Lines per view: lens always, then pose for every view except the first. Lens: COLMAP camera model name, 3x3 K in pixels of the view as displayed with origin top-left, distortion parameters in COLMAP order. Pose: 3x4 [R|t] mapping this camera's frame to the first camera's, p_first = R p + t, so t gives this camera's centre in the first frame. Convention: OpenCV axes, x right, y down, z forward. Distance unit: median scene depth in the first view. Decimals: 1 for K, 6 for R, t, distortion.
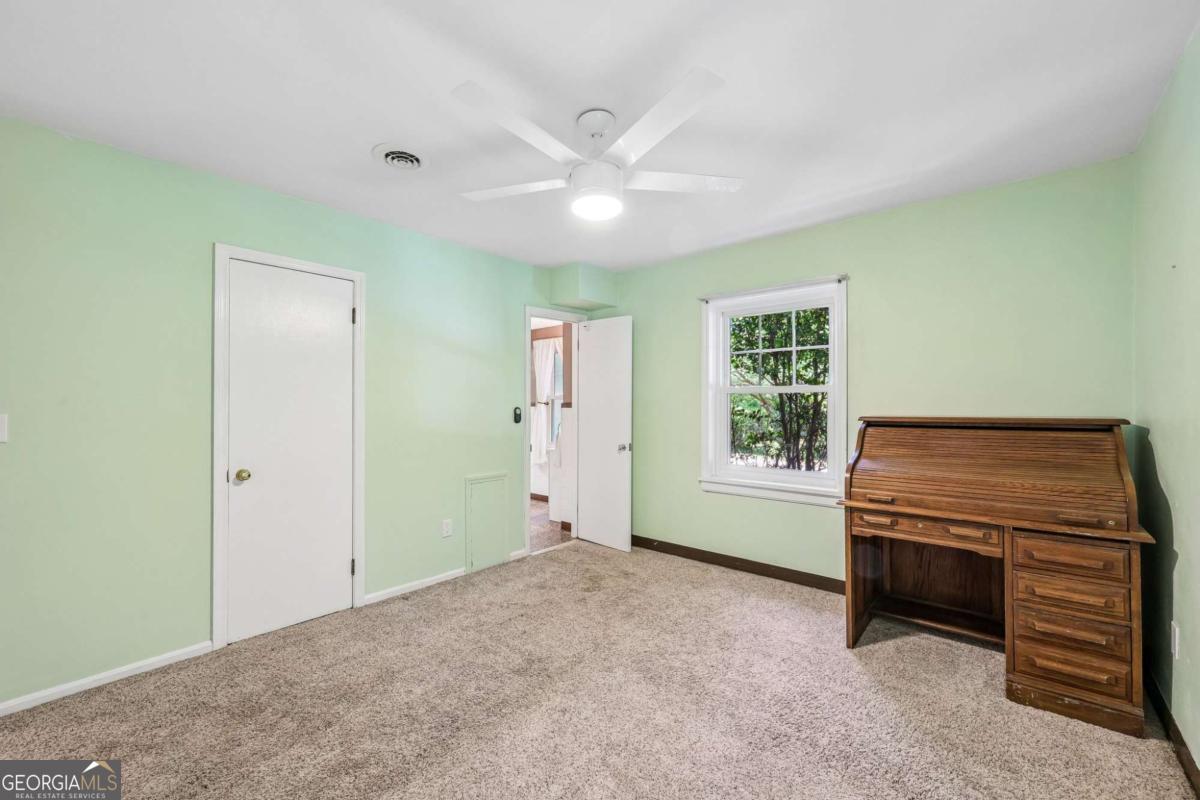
lens RADIAL K [[477.4, 0, 597.0], [0, 477.4, 400.5], [0, 0, 1]] dist [-0.002105, -0.000381]
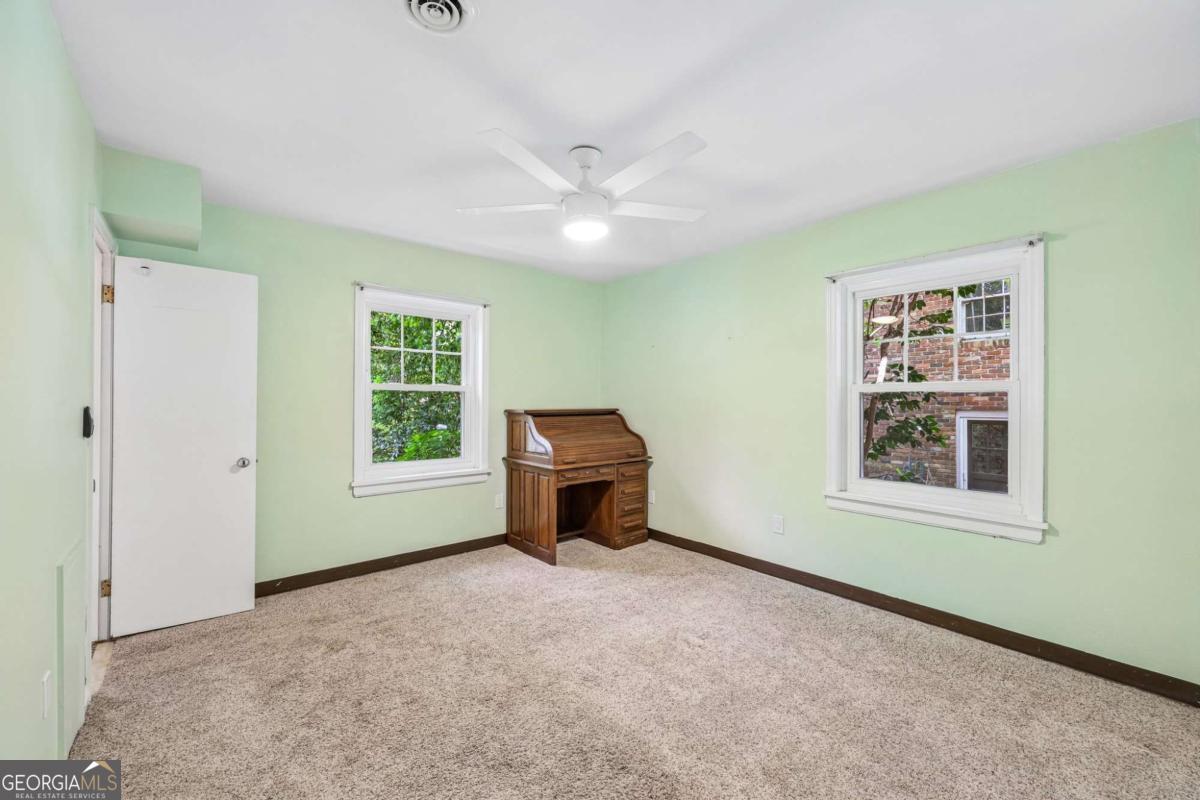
lens RADIAL K [[477.4, 0, 597.0], [0, 477.4, 400.5], [0, 0, 1]] dist [-0.002105, -0.000381]
pose [[0.154255, 0.001816, 0.988029, -0.701520], [-0.010350, 0.999946, -0.000223, 0.002446], [-0.987977, -0.010192, 0.154265, 0.488893]]
